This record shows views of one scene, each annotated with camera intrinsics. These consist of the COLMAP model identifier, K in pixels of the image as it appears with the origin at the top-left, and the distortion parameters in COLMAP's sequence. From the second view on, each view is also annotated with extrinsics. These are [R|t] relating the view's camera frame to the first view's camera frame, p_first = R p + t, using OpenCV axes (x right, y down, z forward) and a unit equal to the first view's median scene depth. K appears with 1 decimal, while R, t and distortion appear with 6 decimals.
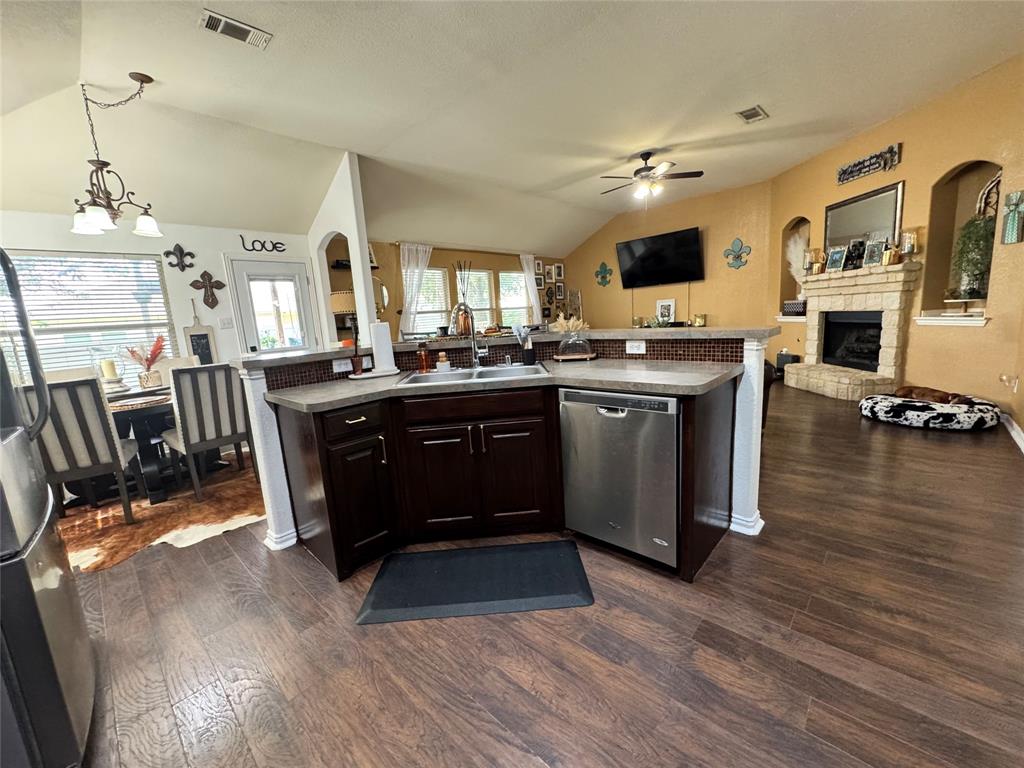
lens RADIAL K [[409.5, 0, 514.7], [0, 409.5, 383.6], [0, 0, 1]] dist [-0.002721, 0.000222]
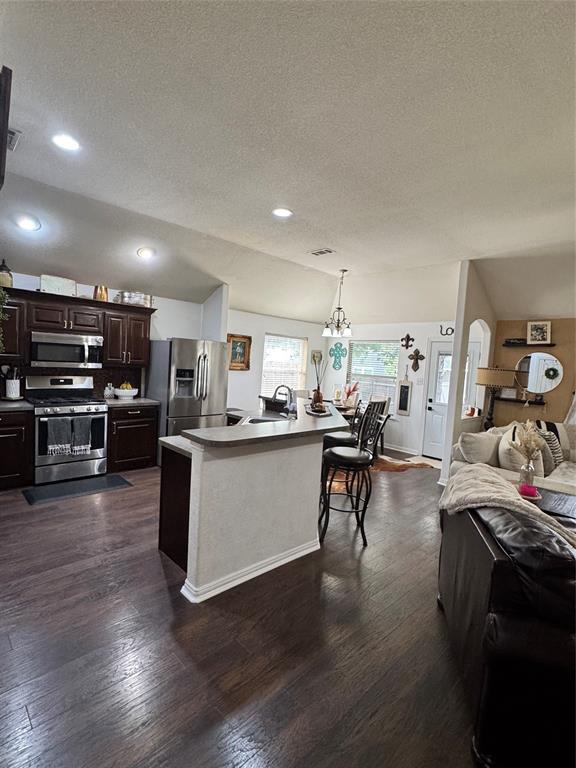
lens RADIAL K [[373.7, 0, 287.3], [0, 373.7, 383.4], [0, 0, 1]] dist [-0.000510, -0.000306]
pose [[-0.057268, 0.125497, -0.990440, 0.767911], [-0.222586, 0.965492, 0.135206, -0.228083], [0.973230, 0.228201, -0.027358, 0.565882]]
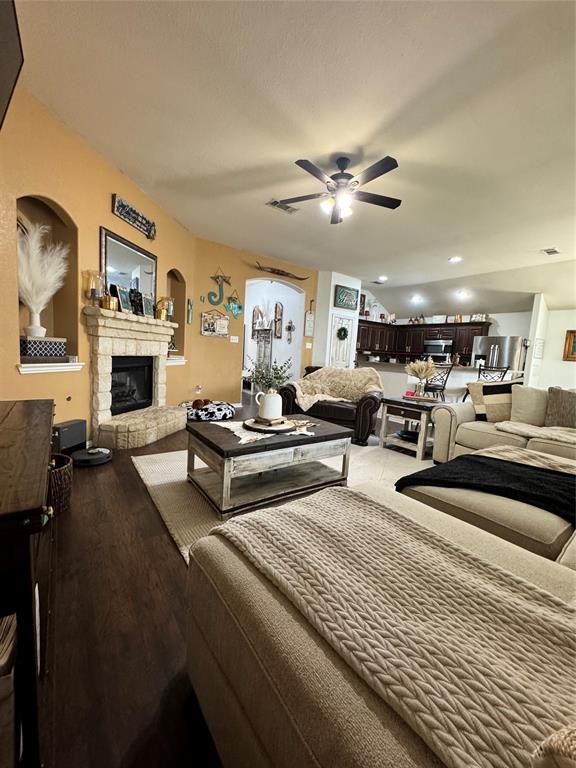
lens RADIAL K [[307.1, 0, 289.1], [0, 307.1, 383.4], [0, 0, 1]] dist [-0.002721, 0.000222]
pose [[-0.984092, -0.012006, 0.177254, 0.344189], [0.032769, 0.968330, 0.247516, -0.321259], [-0.174612, 0.249386, -0.952532, 1.873602]]
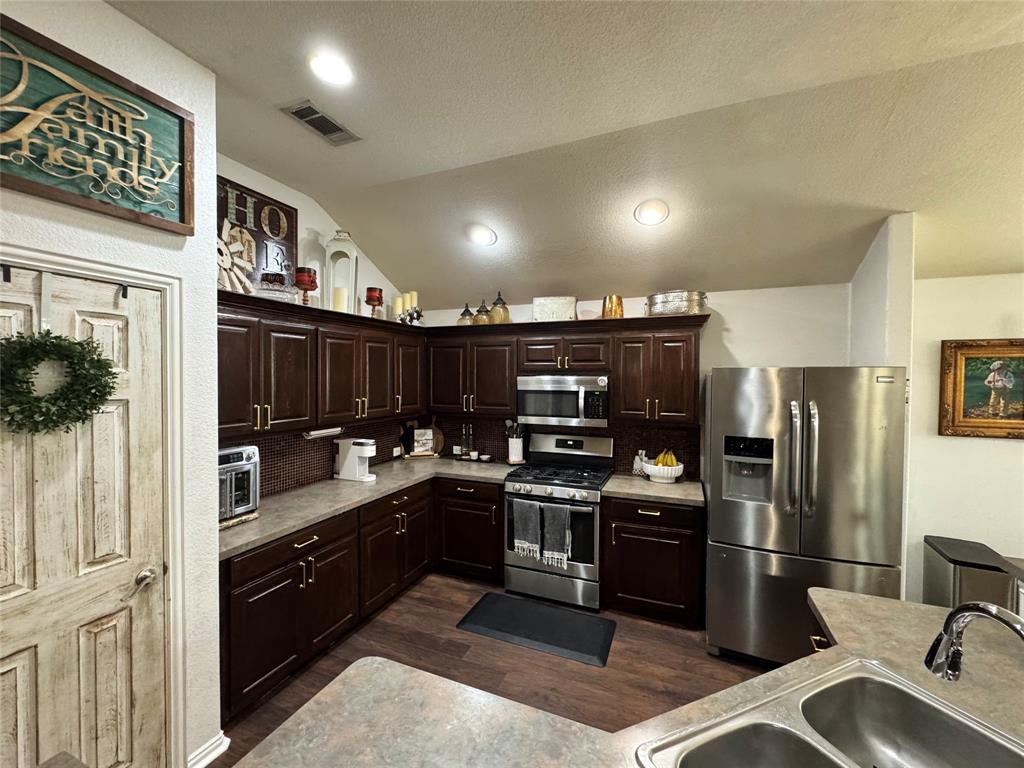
lens RADIAL K [[409.5, 0, 513.7], [0, 409.5, 386.0], [0, 0, 1]] dist [-0.002721, 0.000222]
pose [[-0.933615, 0.066895, -0.351978, 0.146707], [-0.003486, 0.980672, 0.195629, -0.217913], [0.358261, 0.183869, -0.915337, 0.593807]]
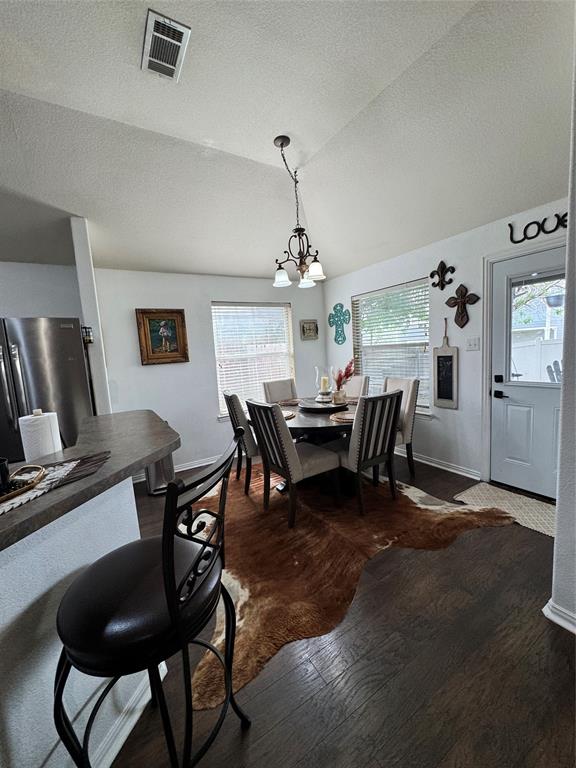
lens RADIAL K [[307.1, 0, 289.6], [0, 307.1, 383.5], [0, 0, 1]] dist [-0.002721, 0.000222]
pose [[-0.255404, 0.194290, -0.947111, 0.000170], [-0.077025, 0.972398, 0.220248, -0.185630], [0.963761, 0.129204, -0.233389, 0.822364]]
